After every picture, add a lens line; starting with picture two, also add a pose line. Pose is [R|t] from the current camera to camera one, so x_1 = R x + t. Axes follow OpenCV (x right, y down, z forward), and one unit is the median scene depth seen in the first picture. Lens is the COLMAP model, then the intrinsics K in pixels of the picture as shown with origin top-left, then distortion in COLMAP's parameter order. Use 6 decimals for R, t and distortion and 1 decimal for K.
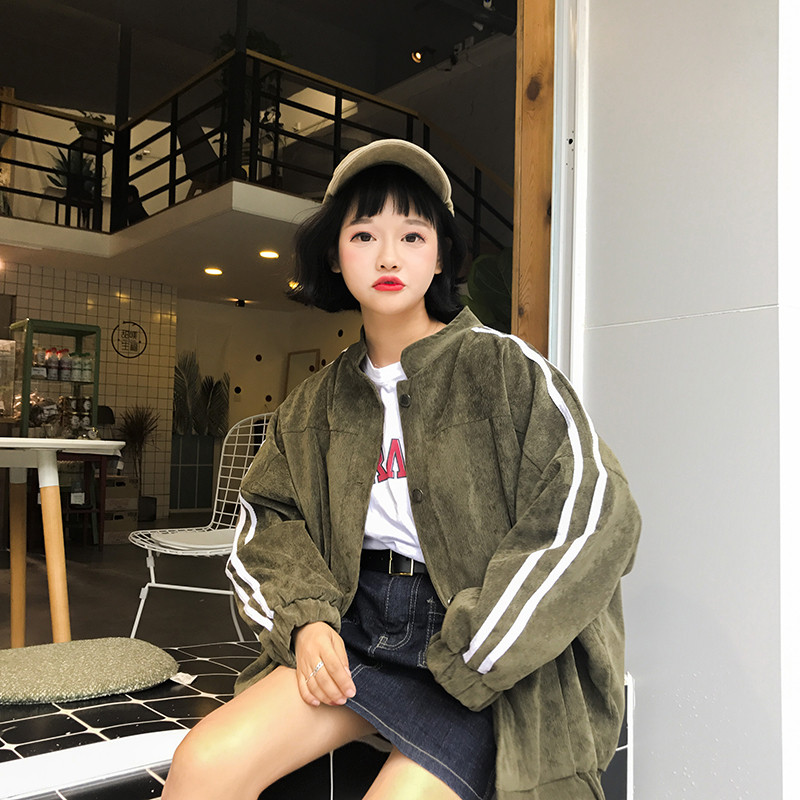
lens RADIAL K [[877.9, 0, 398.1], [0, 877.9, 395.8], [0, 0, 1]] dist [0.020681, 0.000000]
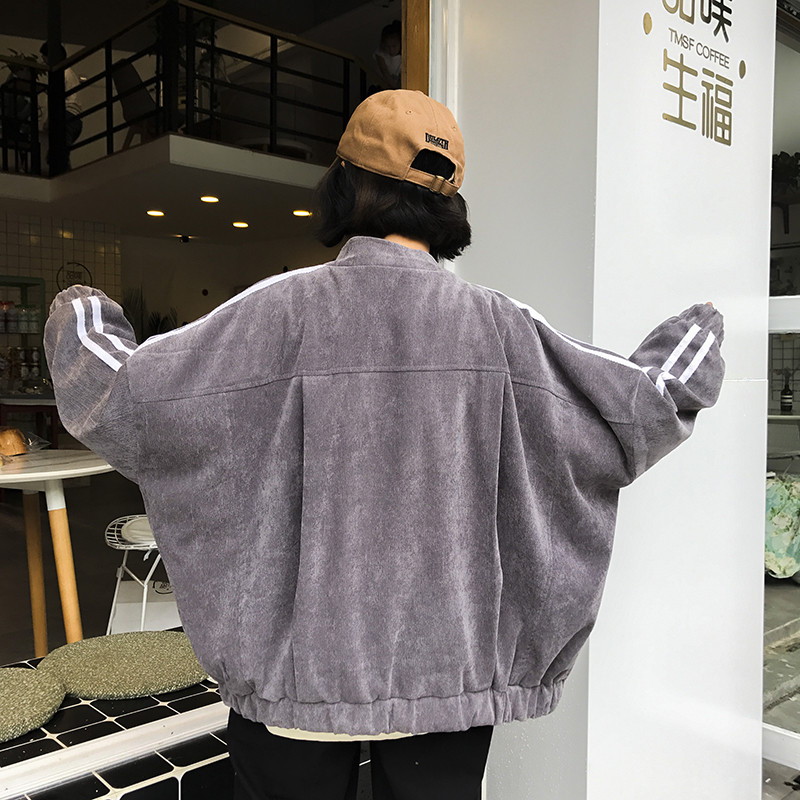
lens RADIAL K [[877.9, 0, 392.3], [0, 877.9, 394.3], [0, 0, 1]] dist [0.020681, 0.000000]
pose [[0.998995, -0.015539, 0.042052, 0.019791], [0.011084, 0.994496, 0.104191, -0.045384], [-0.043439, -0.103620, 0.993668, -0.047516]]
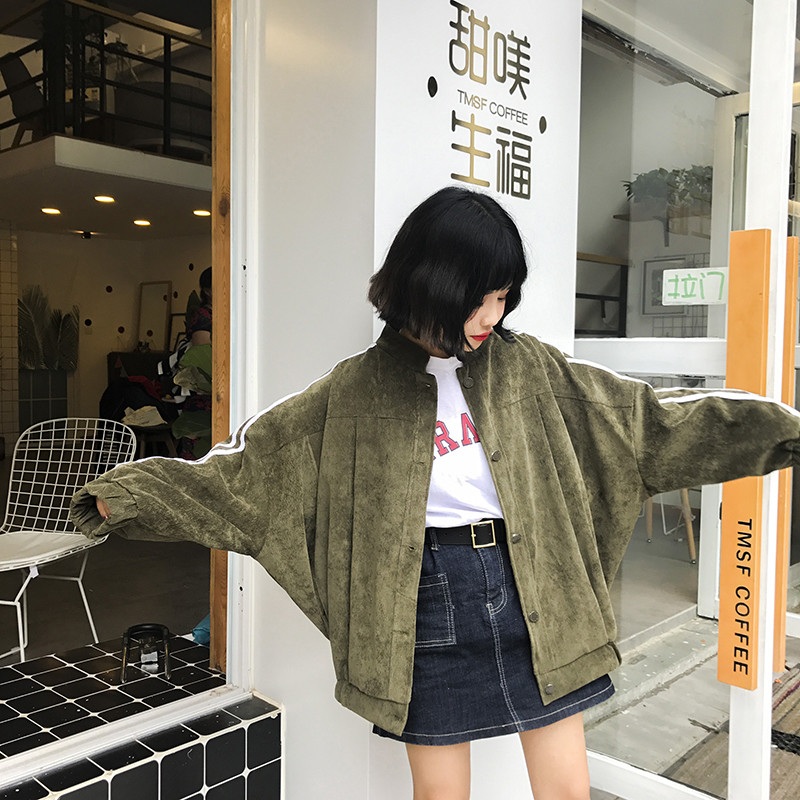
lens RADIAL K [[877.9, 0, 392.4], [0, 877.9, 393.0], [0, 0, 1]] dist [0.020681, 0.000000]
pose [[0.993123, -0.015826, 0.116000, 0.064691], [0.002108, 0.993078, 0.117438, -0.066096], [-0.117056, -0.116386, 0.986282, -0.053832]]
